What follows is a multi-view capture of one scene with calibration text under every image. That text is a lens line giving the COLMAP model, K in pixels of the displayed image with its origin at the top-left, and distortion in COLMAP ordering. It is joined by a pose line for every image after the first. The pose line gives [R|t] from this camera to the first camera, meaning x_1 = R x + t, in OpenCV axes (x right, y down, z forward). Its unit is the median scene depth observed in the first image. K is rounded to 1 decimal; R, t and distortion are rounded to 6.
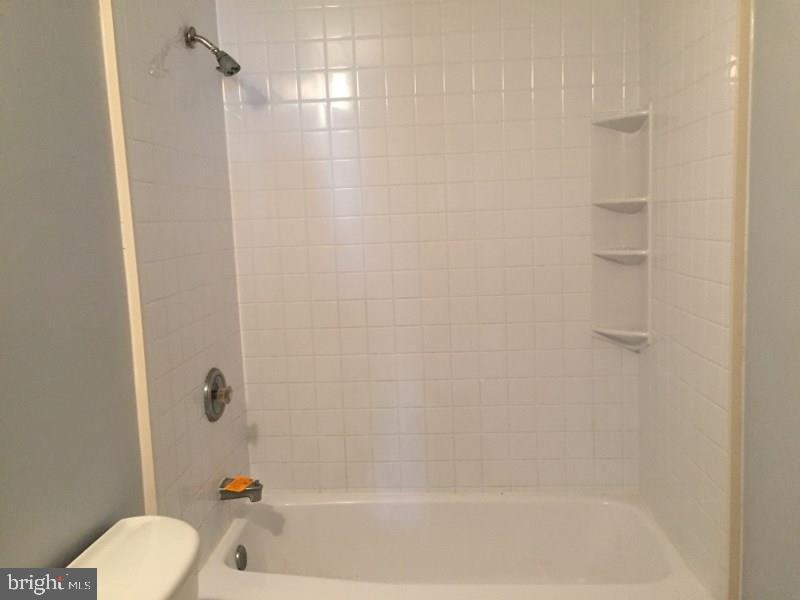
lens RADIAL K [[657.3, 0, 400.0], [0, 657.3, 300.0], [0, 0, 1]] dist [0.053134, 0.001962]
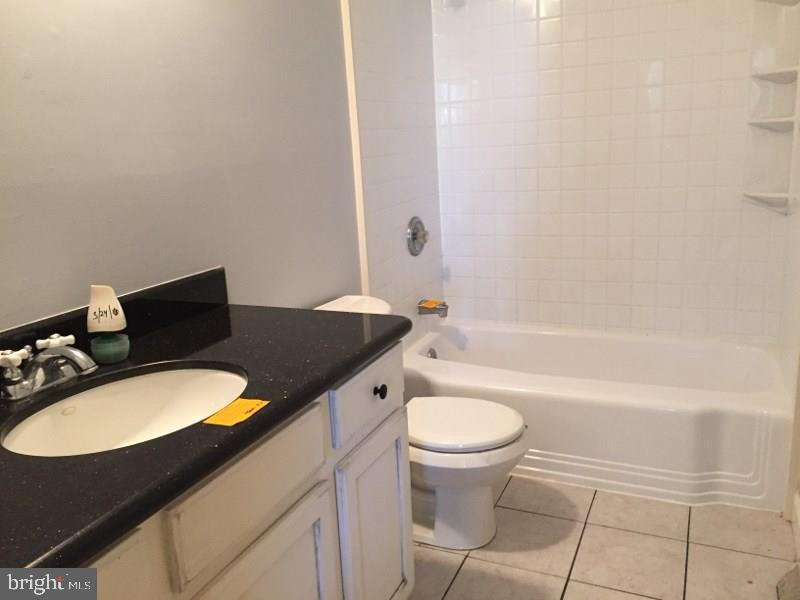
lens RADIAL K [[677.0, 0, 401.0], [0, 677.0, 294.4], [0, 0, 1]] dist [0.093527, -0.124723]
pose [[0.936233, 0.067353, -0.344864, 0.173448], [-0.023027, 0.991108, 0.131055, 0.078484], [0.350624, -0.114757, 0.929459, -0.305335]]
